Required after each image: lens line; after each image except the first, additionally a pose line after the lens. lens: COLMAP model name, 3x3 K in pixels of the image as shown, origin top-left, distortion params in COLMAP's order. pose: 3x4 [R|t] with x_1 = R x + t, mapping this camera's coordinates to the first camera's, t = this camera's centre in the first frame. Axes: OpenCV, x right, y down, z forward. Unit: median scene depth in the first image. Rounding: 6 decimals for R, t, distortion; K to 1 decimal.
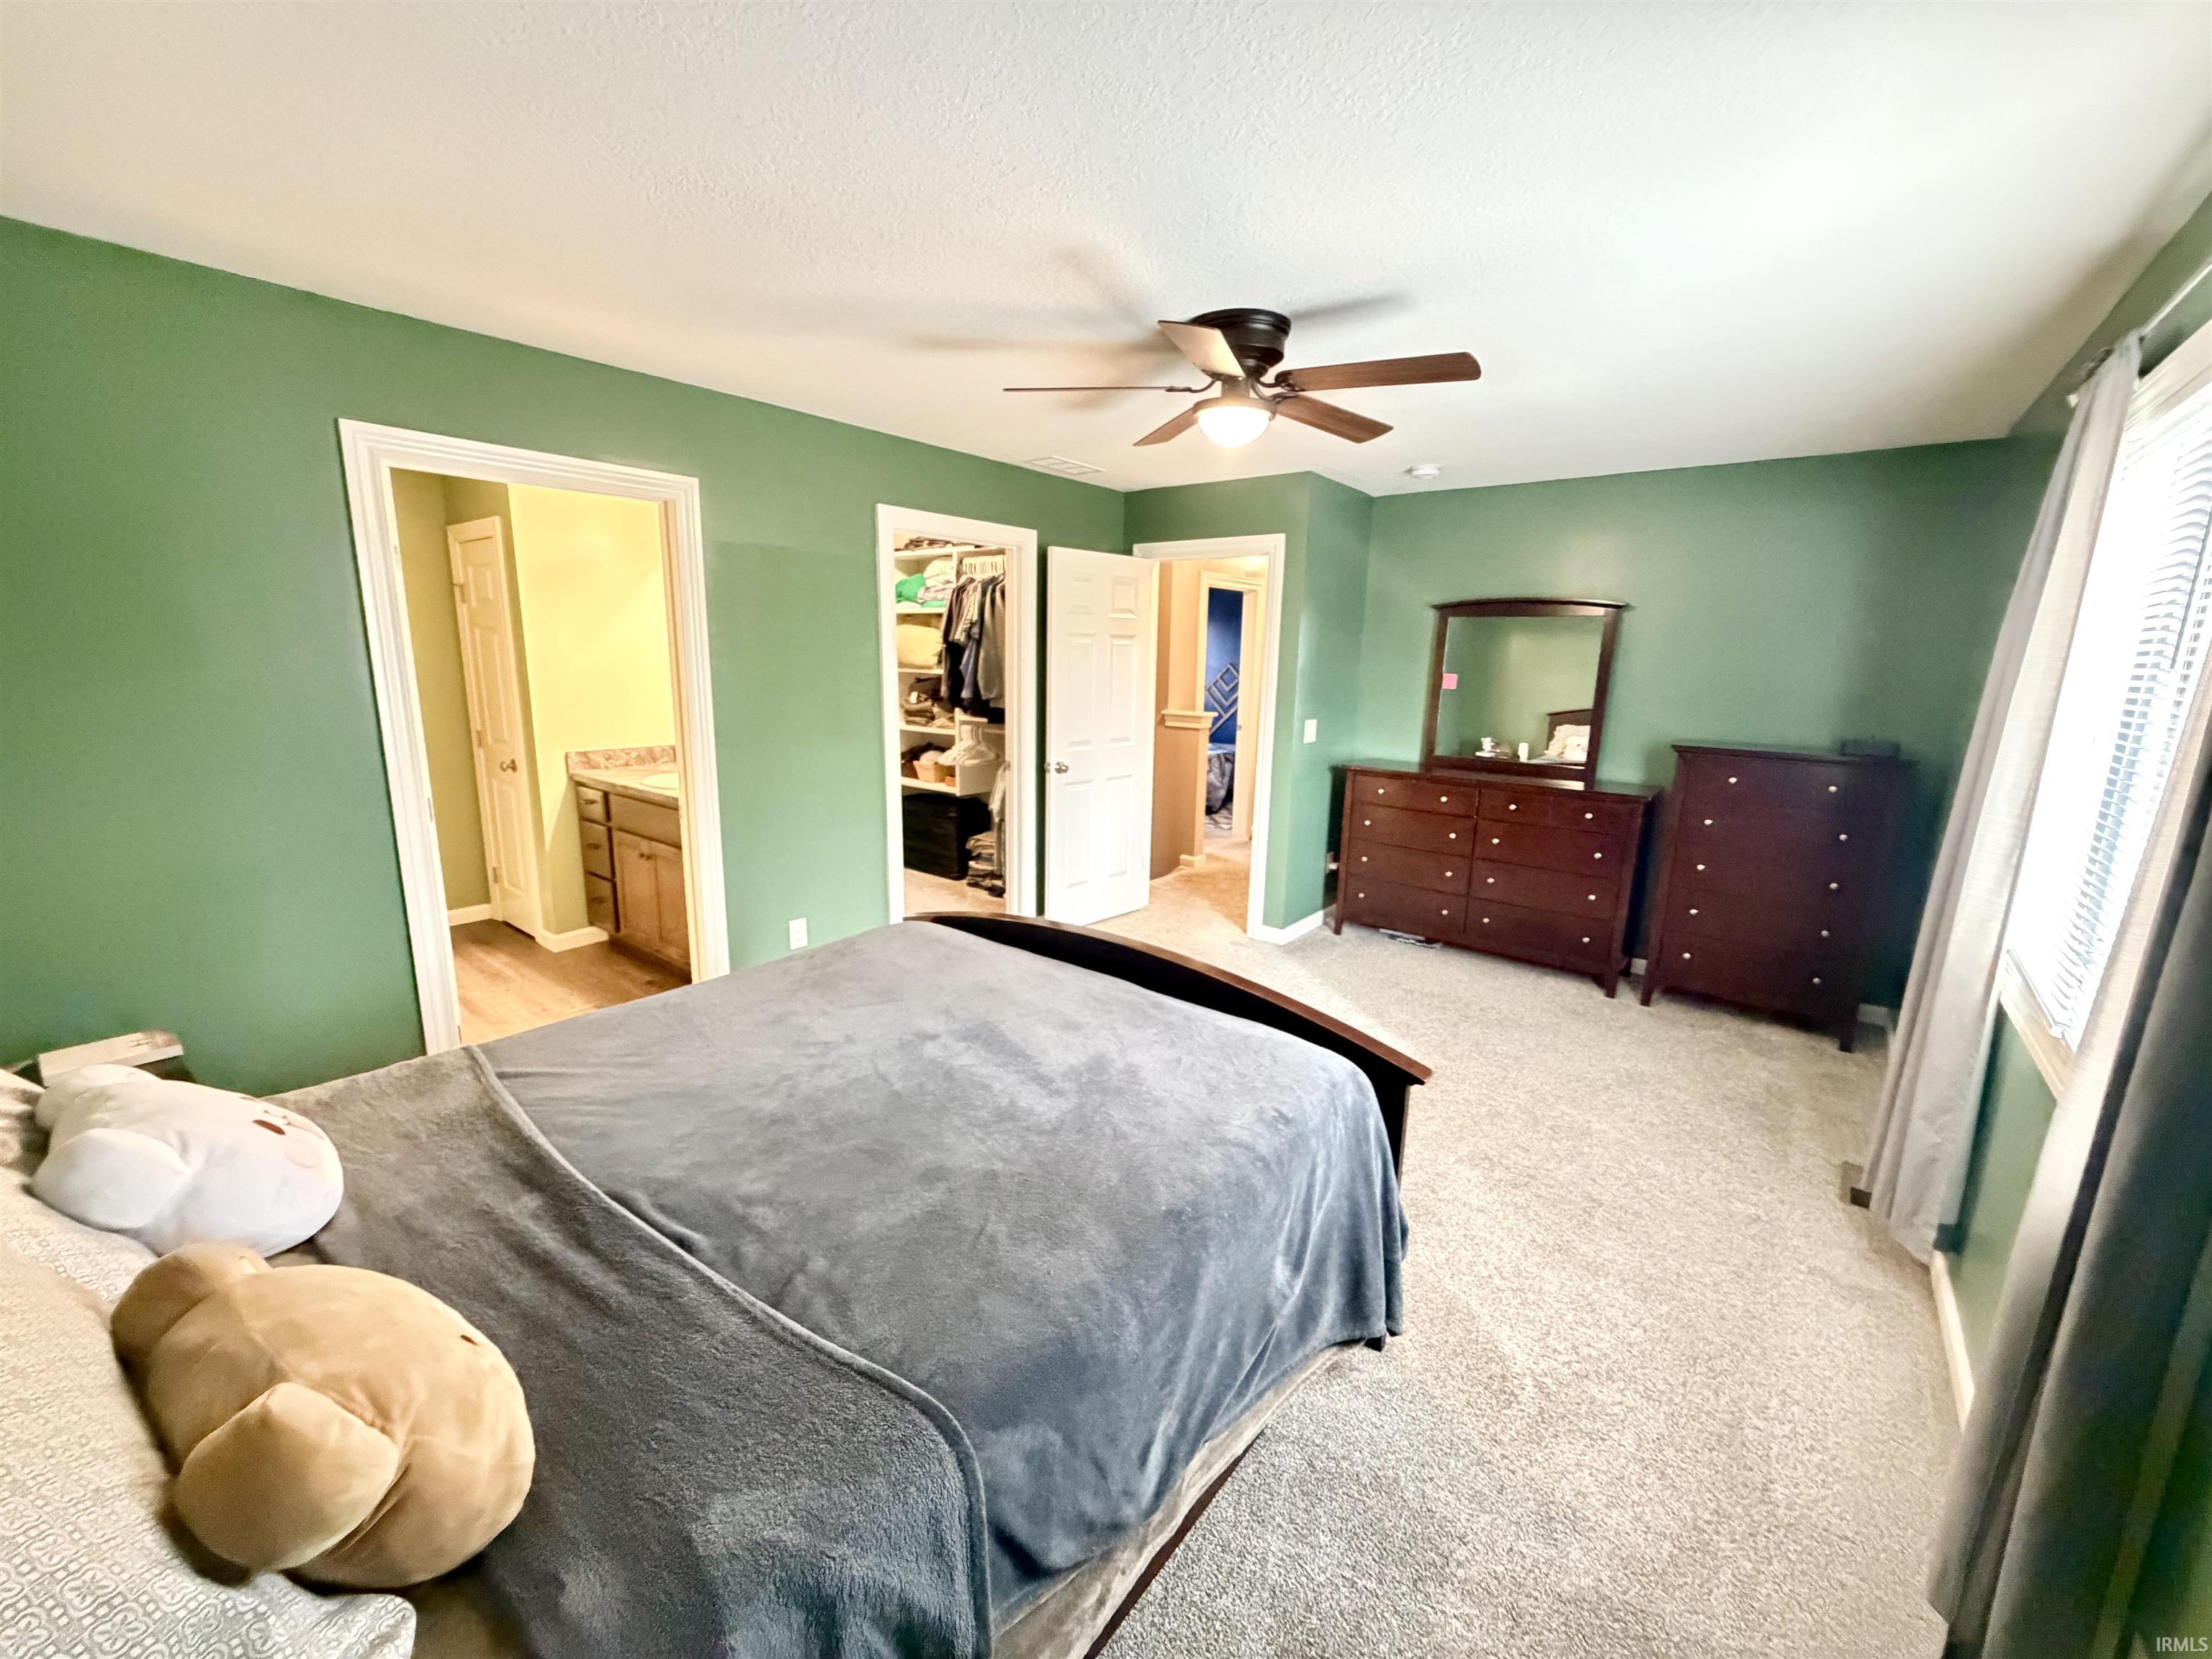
lens RADIAL K [[878.7, 0, 1098.8], [0, 878.7, 829.7], [0, 0, 1]] dist [0.000813, 0.000234]
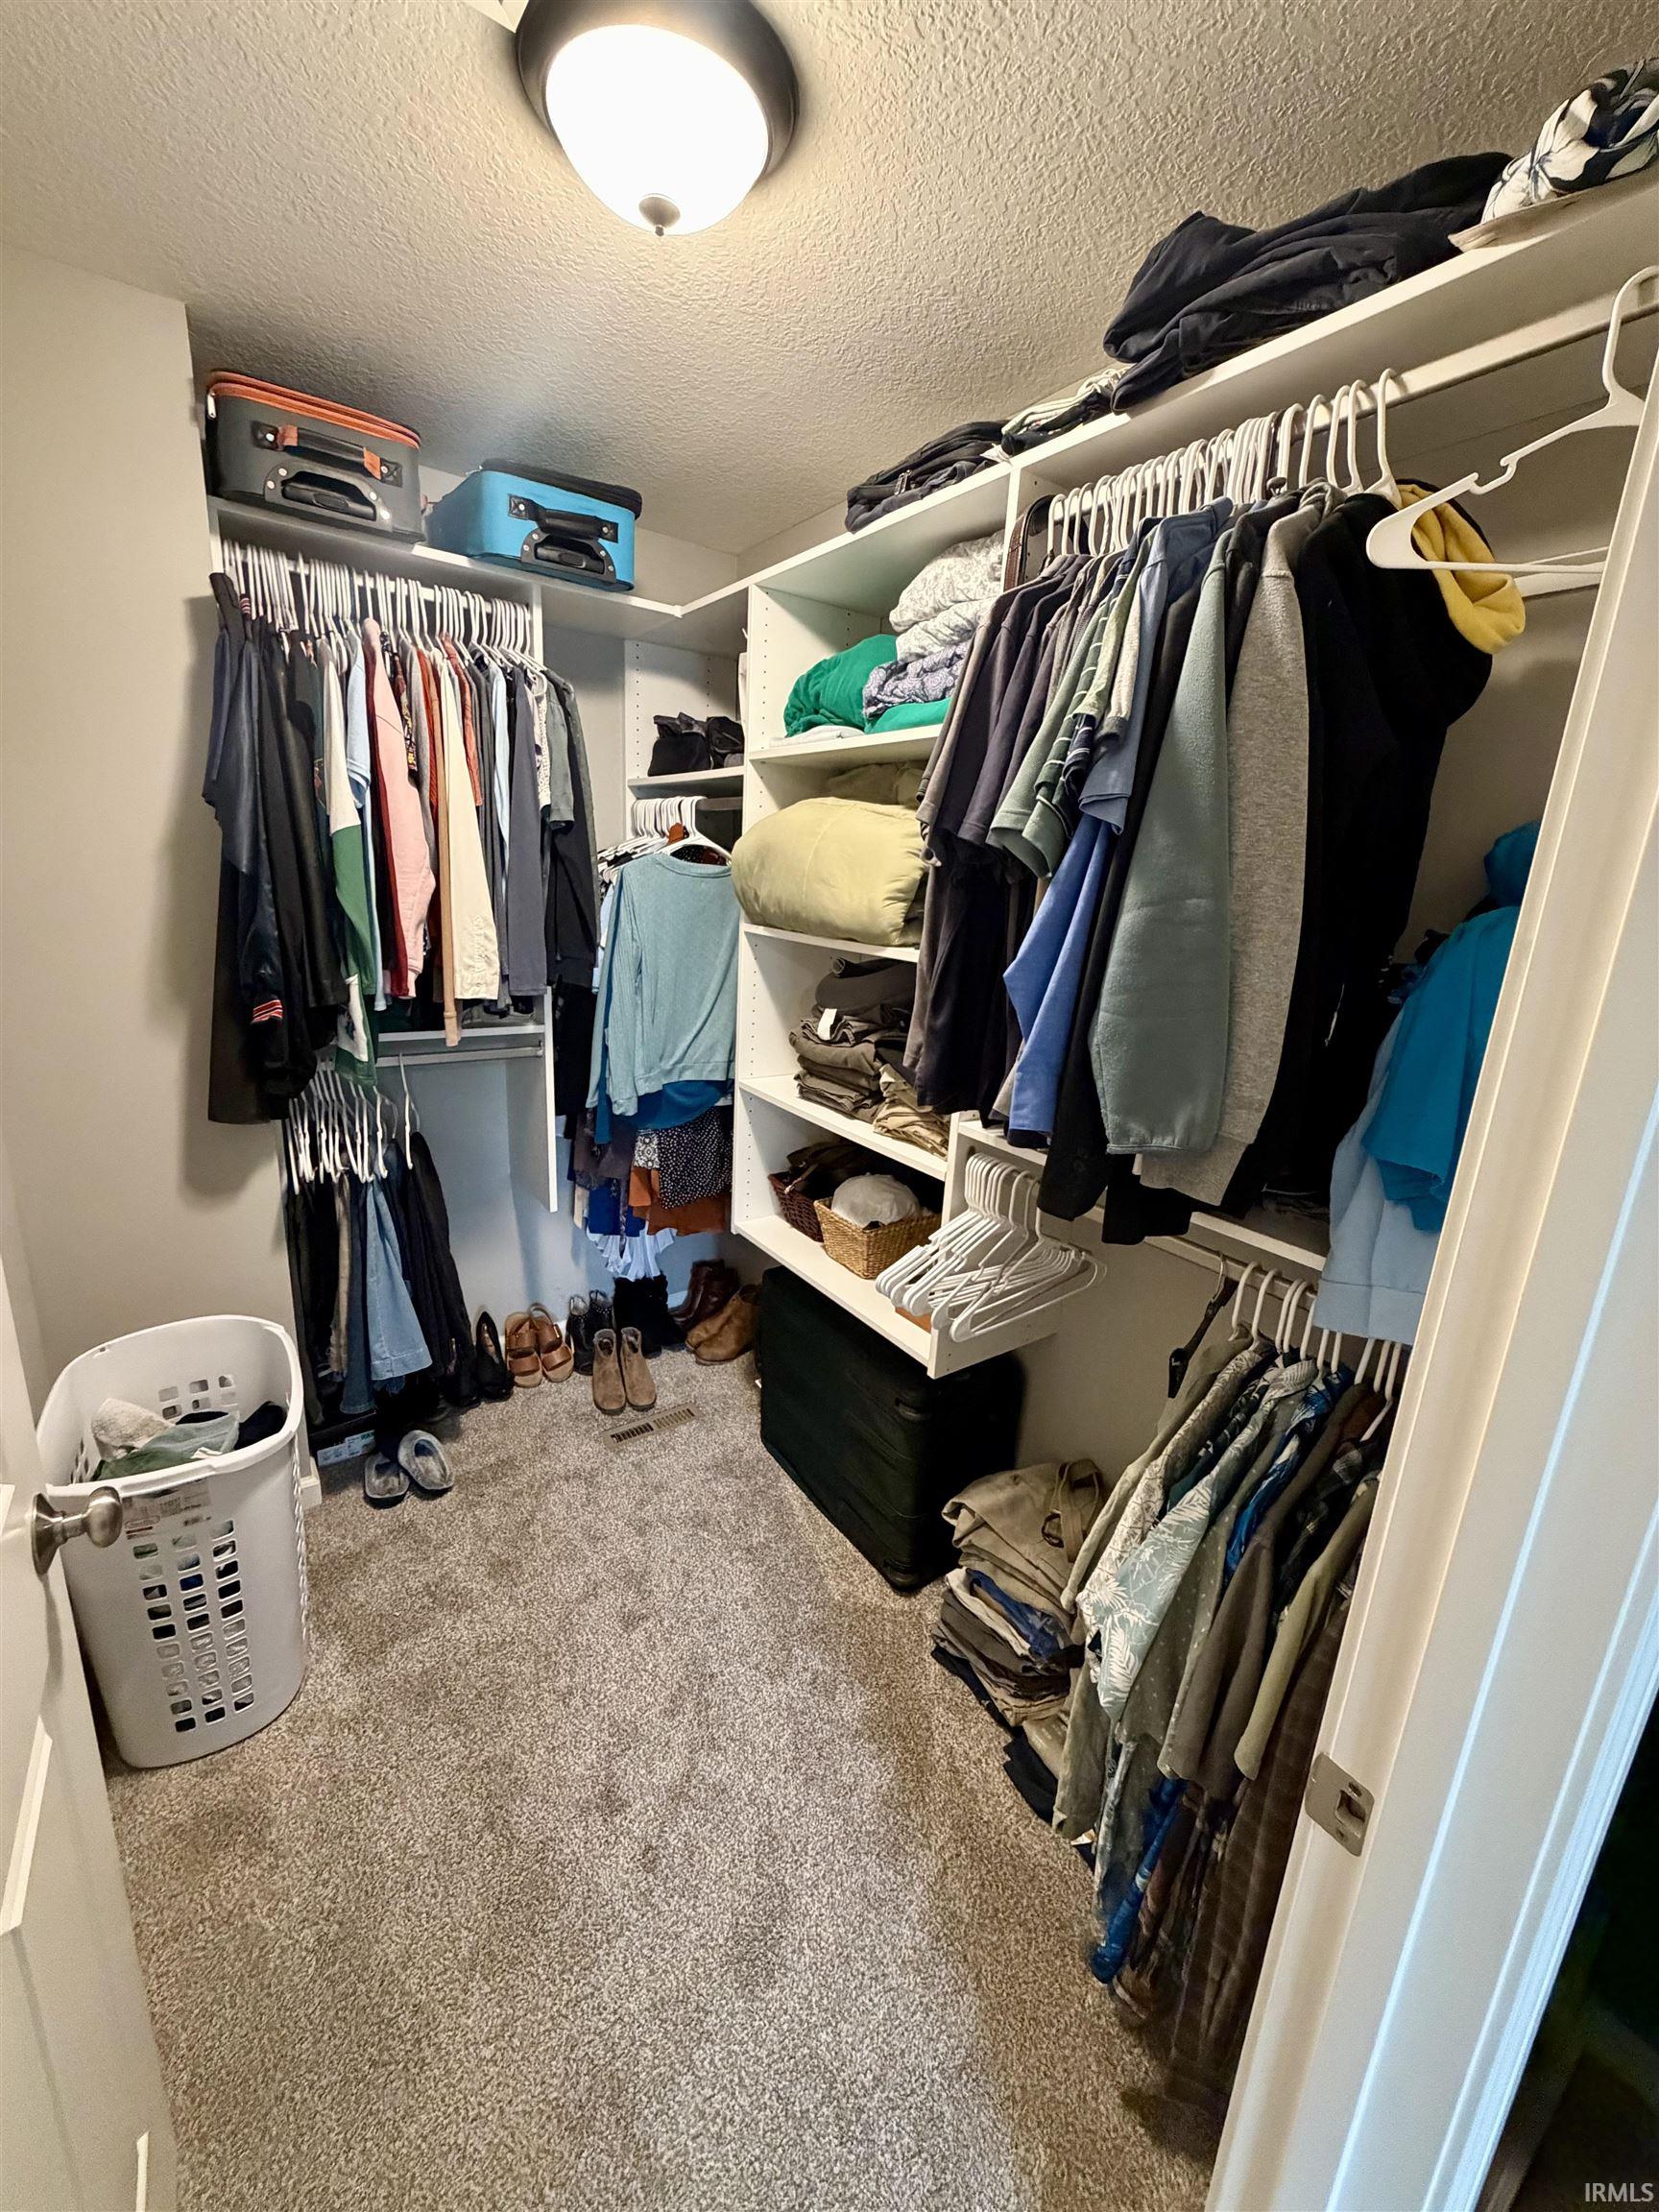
lens RADIAL K [[878.7, 0, 827.0], [0, 878.7, 1099.6], [0, 0, 1]] dist [0.000813, 0.000234]
pose [[0.958426, 0.102530, -0.266286, -0.127976], [-0.089931, 0.994192, 0.059117, -0.150225], [0.270800, -0.032712, 0.962080, 0.727627]]
